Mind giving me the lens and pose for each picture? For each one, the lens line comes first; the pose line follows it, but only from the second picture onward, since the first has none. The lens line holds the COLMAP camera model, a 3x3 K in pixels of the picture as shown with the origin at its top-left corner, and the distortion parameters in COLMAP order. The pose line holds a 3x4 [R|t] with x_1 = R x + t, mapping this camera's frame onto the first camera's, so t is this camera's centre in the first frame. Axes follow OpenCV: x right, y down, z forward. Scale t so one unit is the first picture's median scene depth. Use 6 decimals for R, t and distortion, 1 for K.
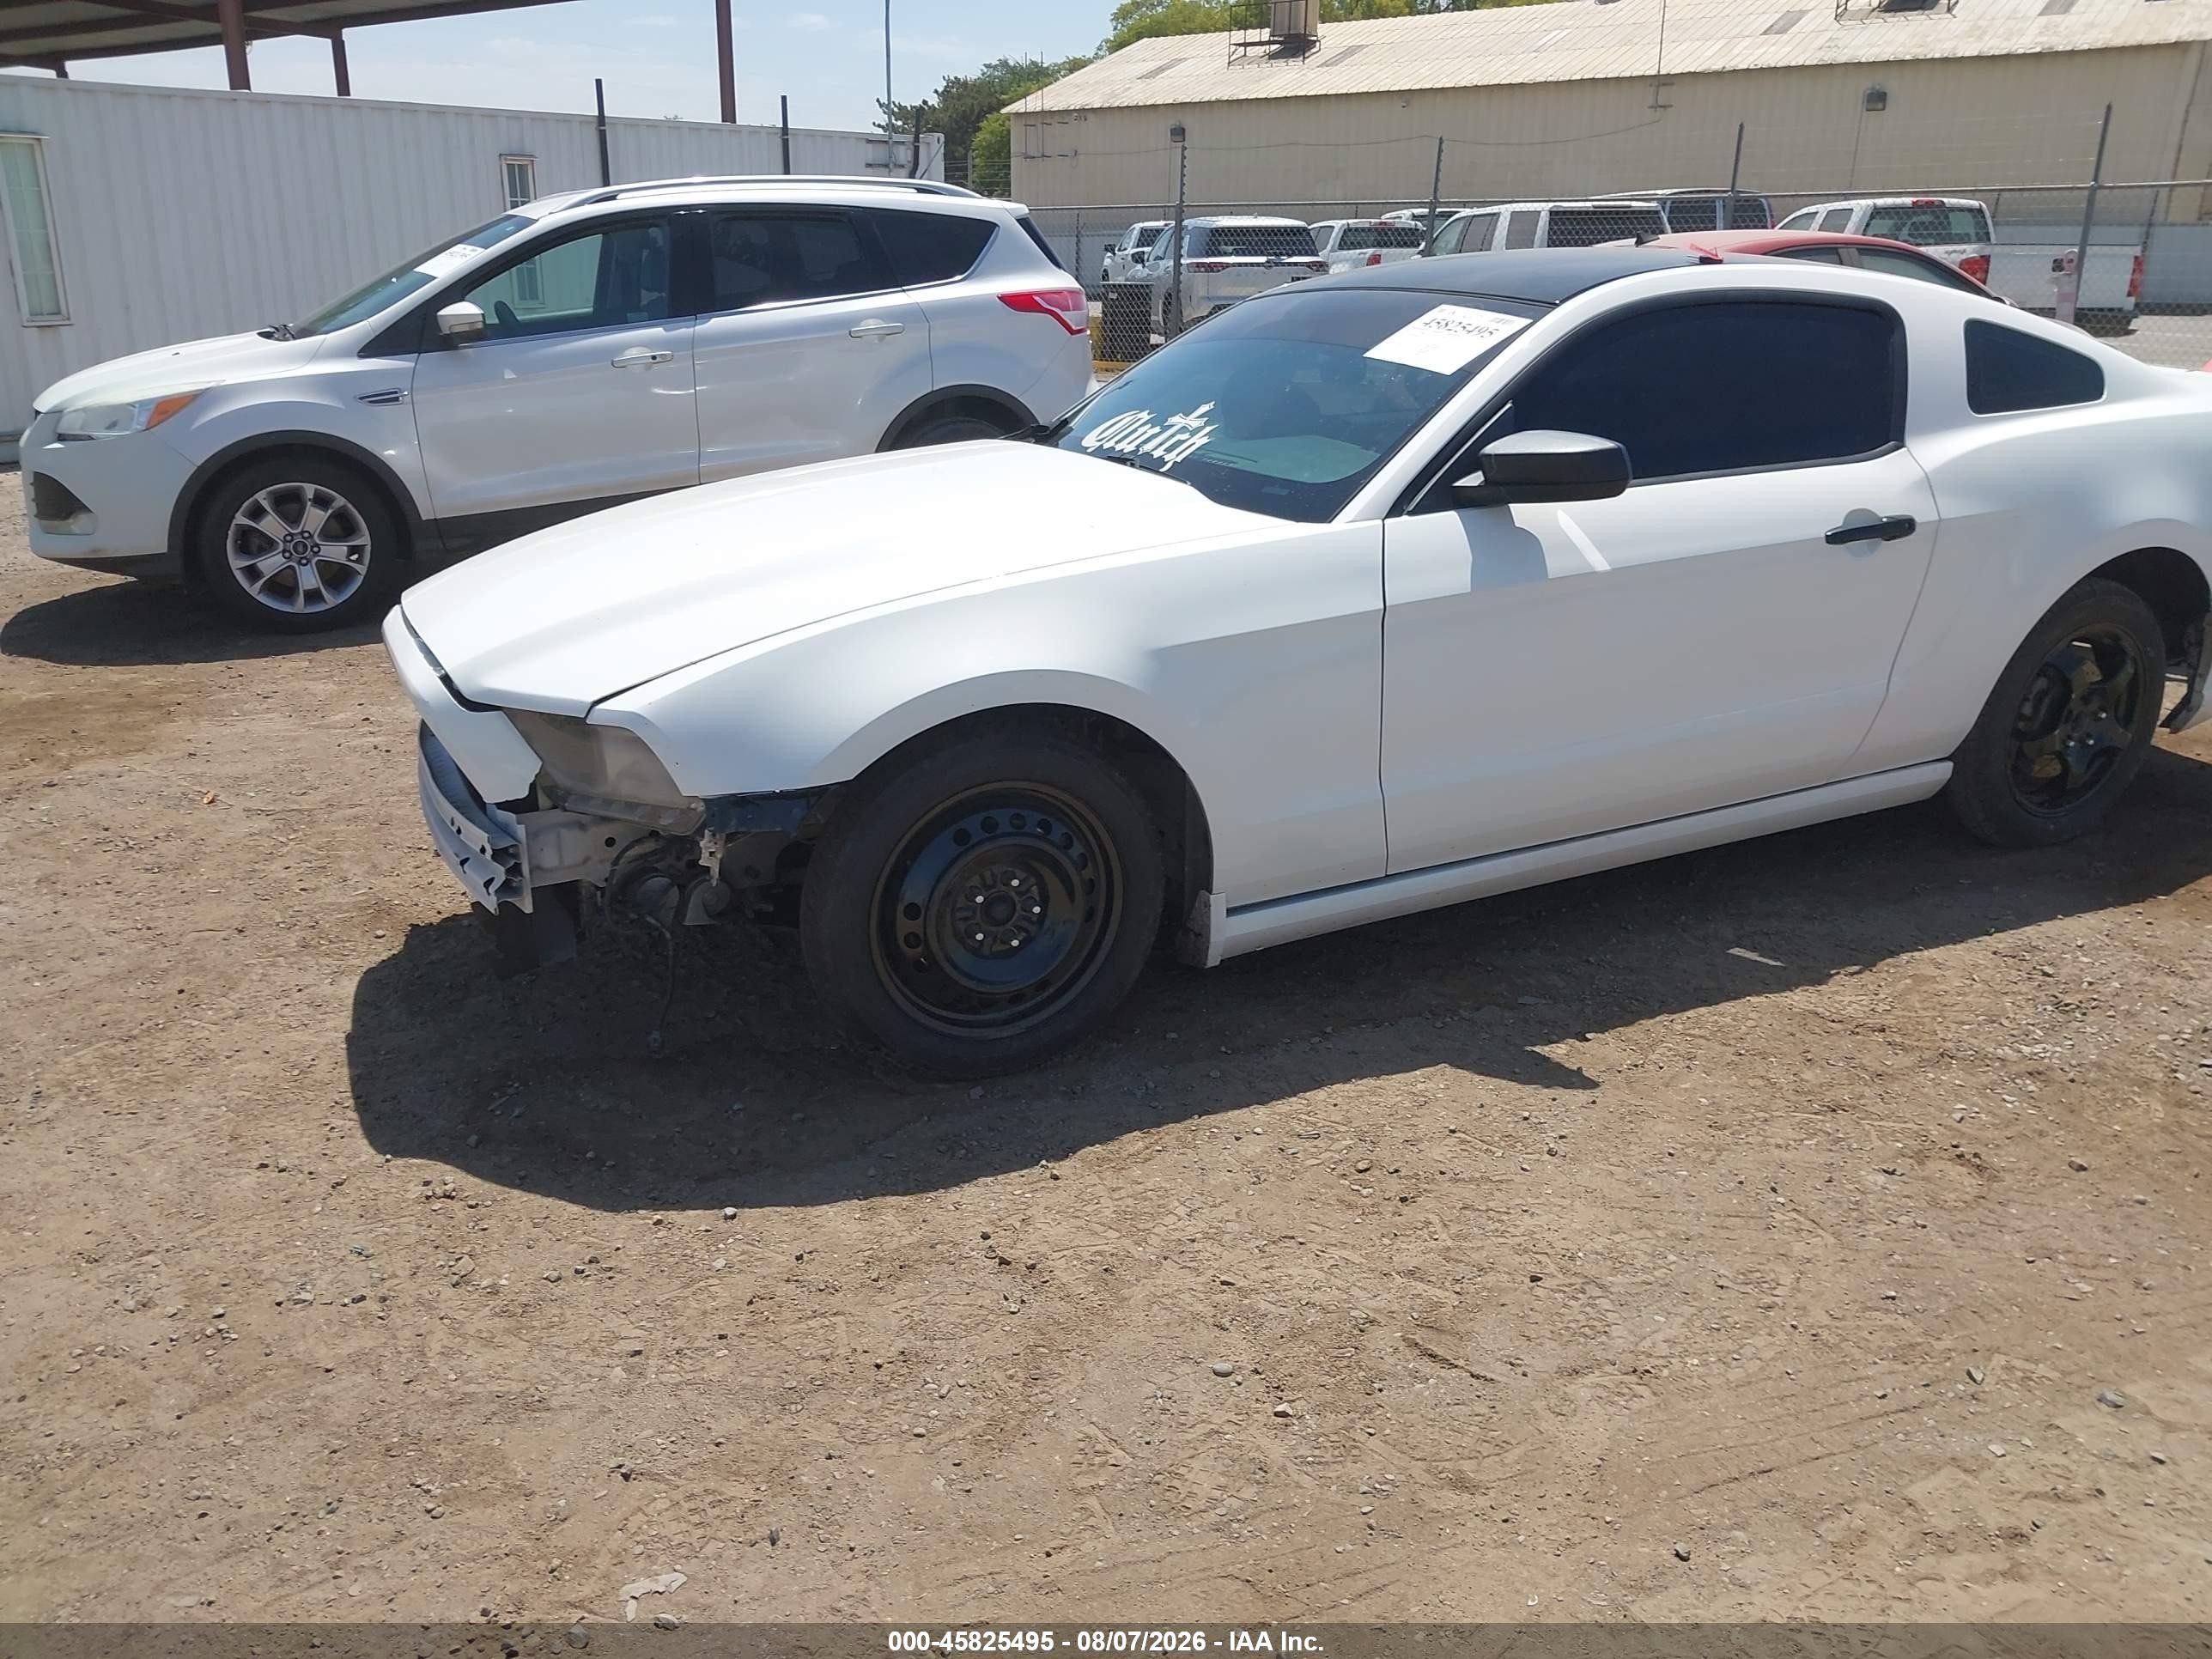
lens RADIAL K [[1562.5, 0, 992.1], [0, 1562.5, 783.5], [0, 0, 1]] dist [0.050191, -0.053511]
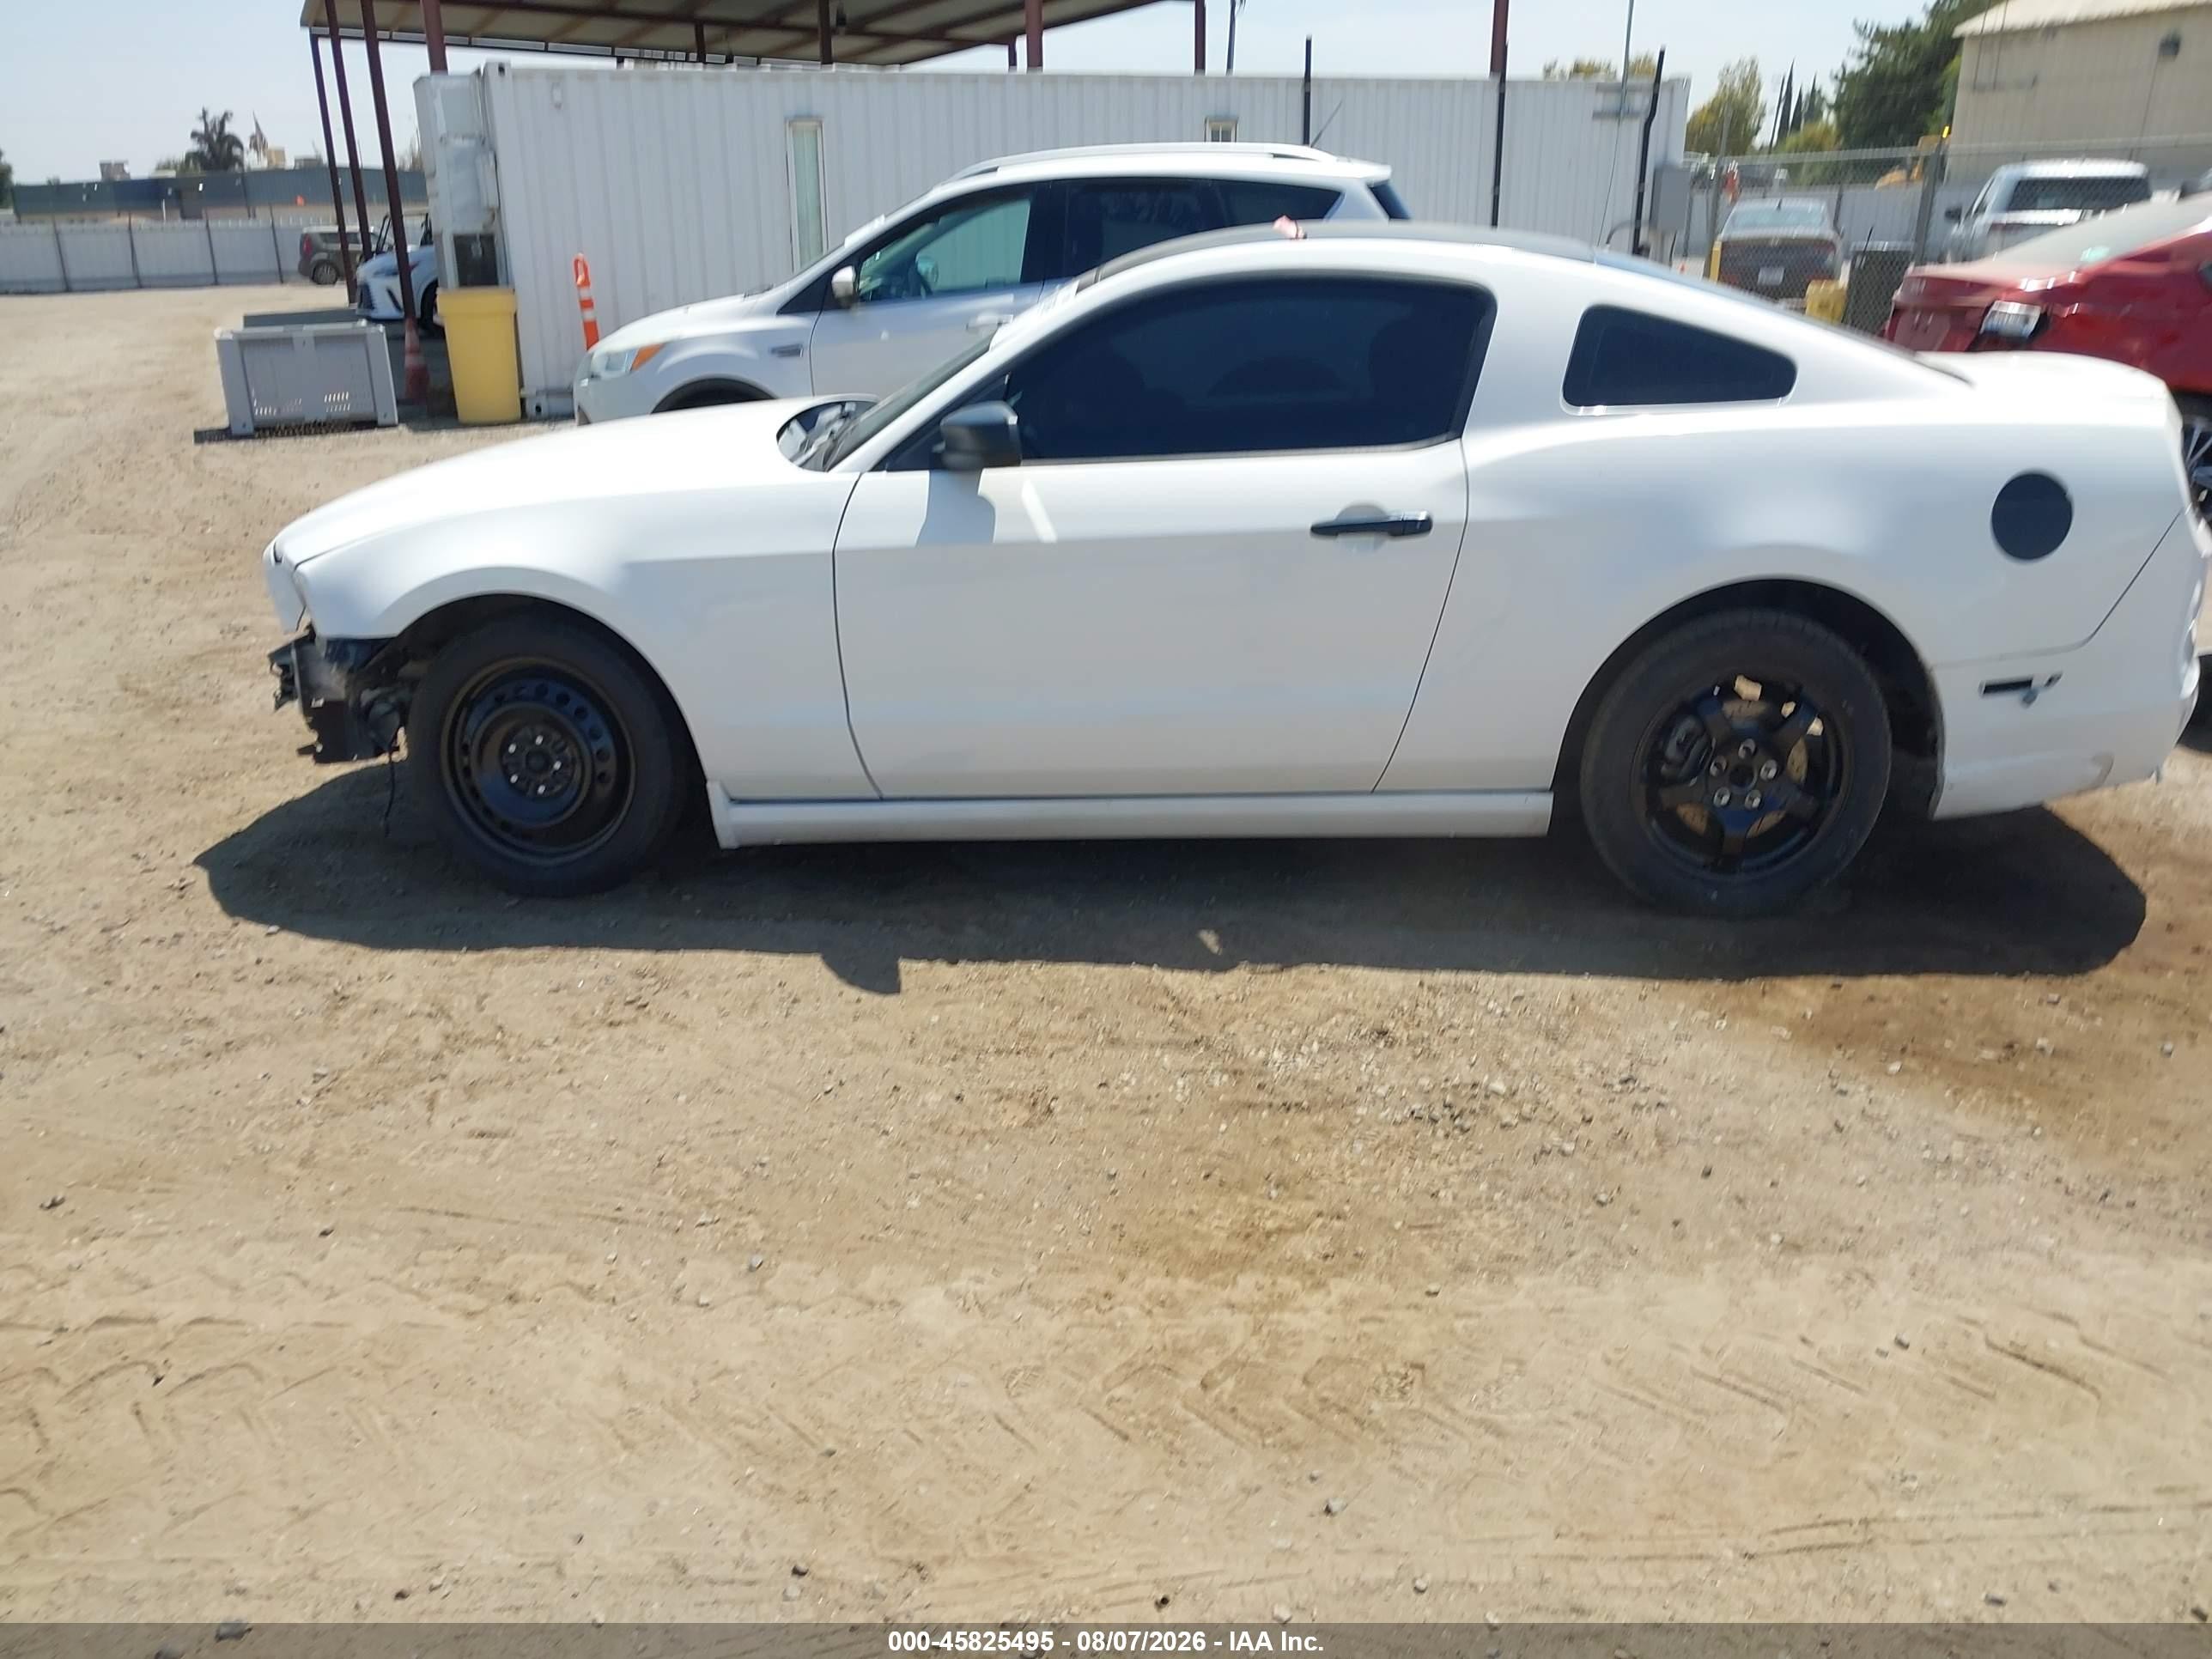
lens RADIAL K [[1637.4, 0, 1106.0], [0, 1637.4, 829.5], [0, 0, 1]] dist [0.119092, -0.234009]
pose [[0.860042, 0.164281, -0.483052, 0.988556], [-0.147617, 0.986374, 0.072633, -0.028745], [0.488402, 0.008839, 0.872574, 0.054450]]
